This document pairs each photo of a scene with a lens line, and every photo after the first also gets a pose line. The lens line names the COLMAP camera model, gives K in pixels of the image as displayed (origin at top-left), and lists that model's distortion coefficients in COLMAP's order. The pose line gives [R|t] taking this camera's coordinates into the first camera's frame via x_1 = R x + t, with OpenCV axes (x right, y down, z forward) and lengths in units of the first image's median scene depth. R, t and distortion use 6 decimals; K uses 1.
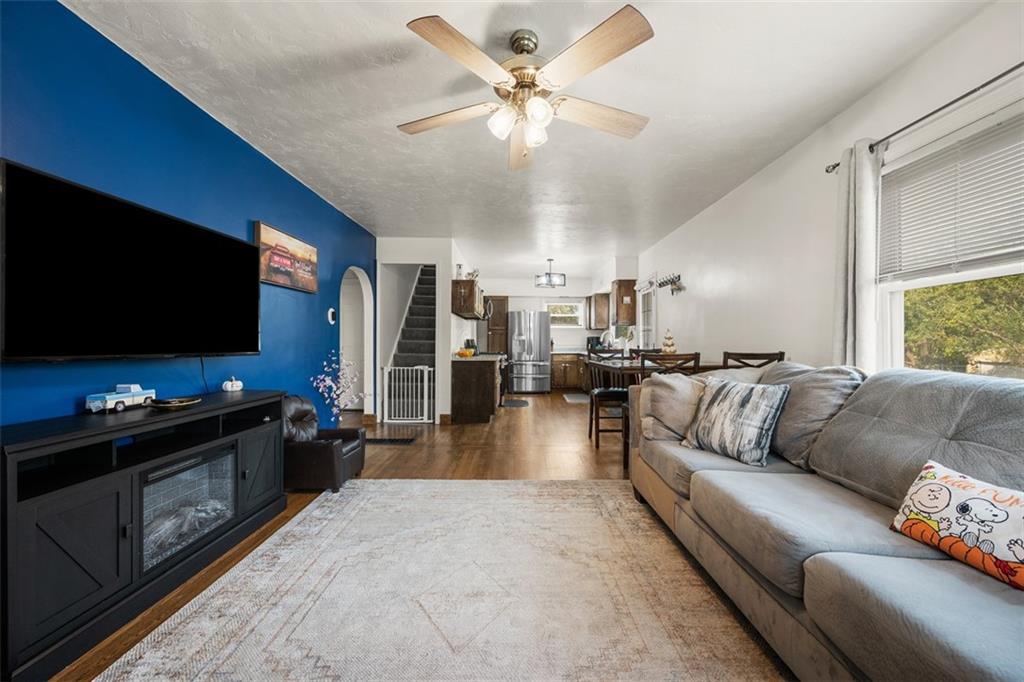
lens RADIAL K [[410.2, 0, 509.4], [0, 410.2, 343.0], [0, 0, 1]] dist [-0.000267, 0.000126]
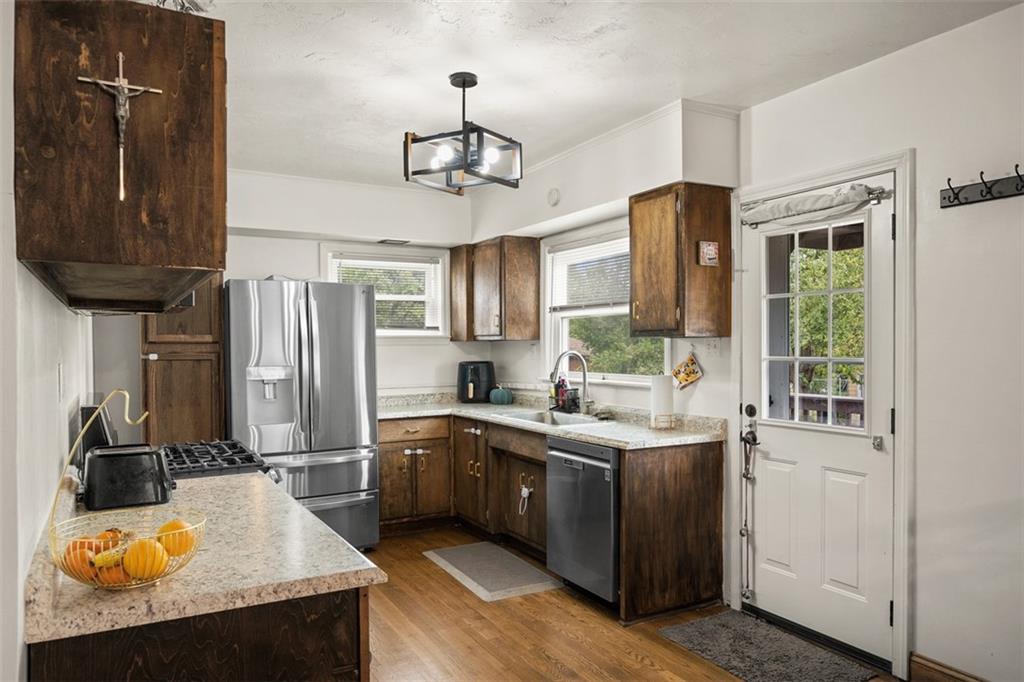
lens RADIAL K [[694.9, 0, 499.1], [0, 694.9, 357.0], [0, 0, 1]] dist [0.004650, -0.004038]
pose [[0.867054, -0.017186, 0.497917, -0.101175], [0.009326, 0.999790, 0.018268, -0.039860], [-0.498126, -0.011196, 0.867032, 0.633461]]
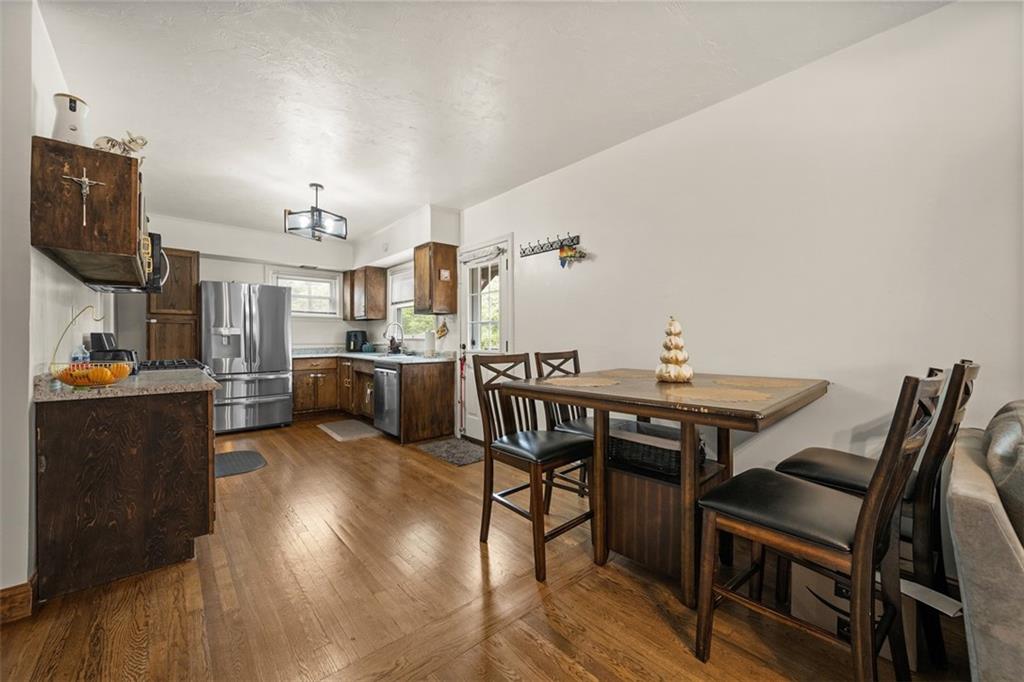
lens RADIAL K [[393.6, 0, 509.3], [0, 393.6, 340.1], [0, 0, 1]] dist [-0.001048, 0.000087]
pose [[0.740091, -0.006227, 0.672478, -0.063483], [0.002823, 0.999977, 0.006153, -0.003960], [-0.672501, -0.002655, 0.740091, 0.461470]]
